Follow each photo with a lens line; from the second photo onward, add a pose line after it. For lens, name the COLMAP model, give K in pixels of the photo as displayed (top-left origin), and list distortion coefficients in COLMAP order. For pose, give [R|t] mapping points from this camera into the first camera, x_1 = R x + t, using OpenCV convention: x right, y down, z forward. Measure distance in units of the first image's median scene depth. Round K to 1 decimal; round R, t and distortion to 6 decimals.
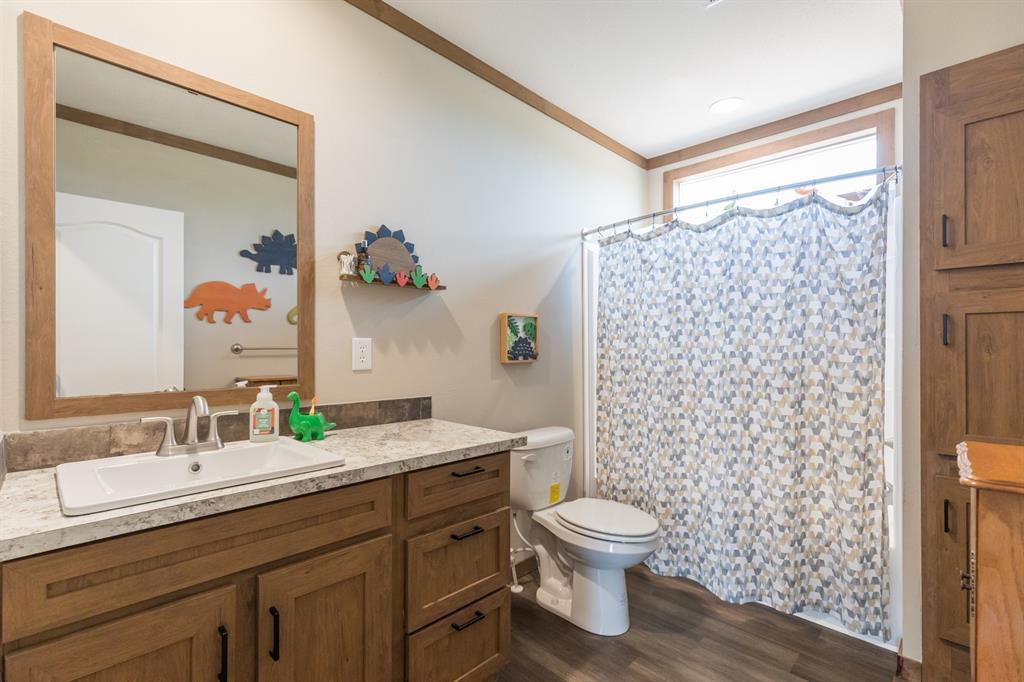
lens RADIAL K [[460.7, 0, 515.5], [0, 460.7, 345.7], [0, 0, 1]] dist [0.006945, -0.002039]
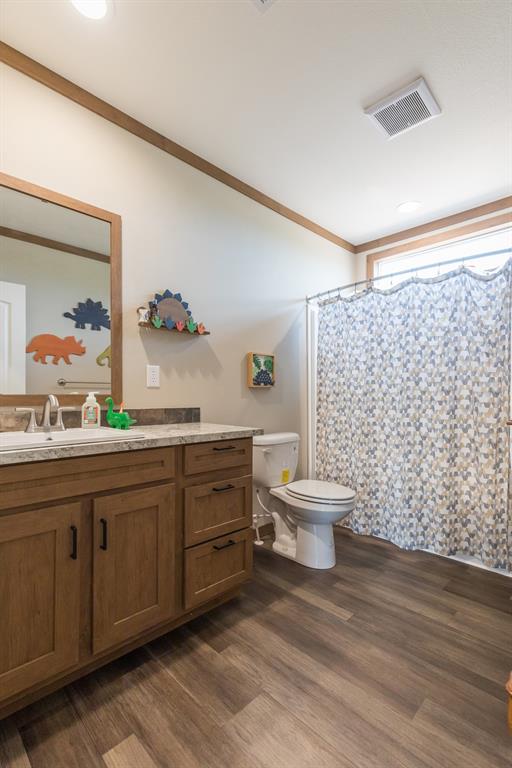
lens RADIAL K [[345.5, 0, 257.9], [0, 345.5, 385.6], [0, 0, 1]] dist [0.006945, -0.002039]
pose [[0.999904, -0.001243, -0.013812, 0.017177], [0.001159, 0.999981, -0.006045, 0.050843], [0.013820, 0.006028, 0.999886, -0.097254]]
